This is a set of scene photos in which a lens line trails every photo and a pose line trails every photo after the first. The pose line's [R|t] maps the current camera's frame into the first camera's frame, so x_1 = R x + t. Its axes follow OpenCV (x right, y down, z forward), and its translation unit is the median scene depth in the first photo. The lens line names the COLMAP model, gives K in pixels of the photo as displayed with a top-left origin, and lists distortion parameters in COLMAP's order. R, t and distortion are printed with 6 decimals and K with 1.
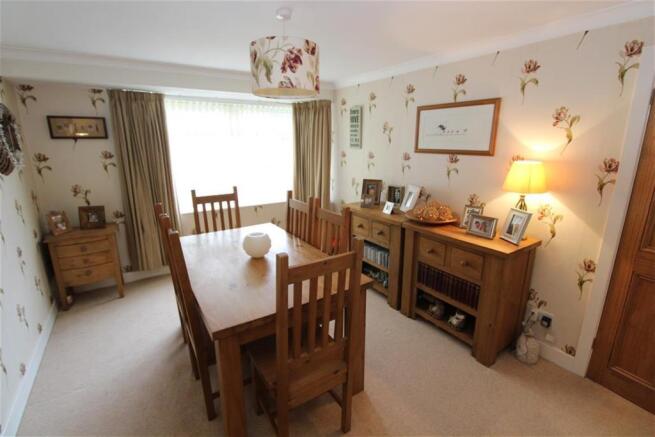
lens RADIAL K [[308.9, 0, 323.0], [0, 308.9, 215.9], [0, 0, 1]] dist [0.030721, -0.017699]
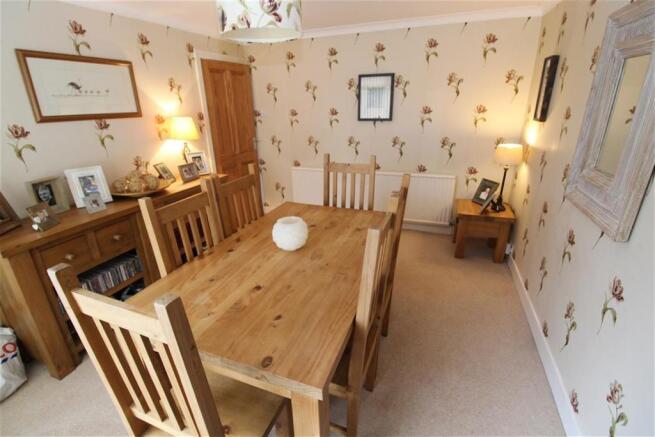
lens RADIAL K [[308.9, 0, 323.0], [0, 308.9, 215.9], [0, 0, 1]] dist [0.030721, -0.017699]
pose [[-0.587522, -0.269115, 0.763148, -0.704771], [0.219226, 0.854878, 0.470237, -0.247195], [-0.778947, 0.443577, -0.443263, 1.046342]]
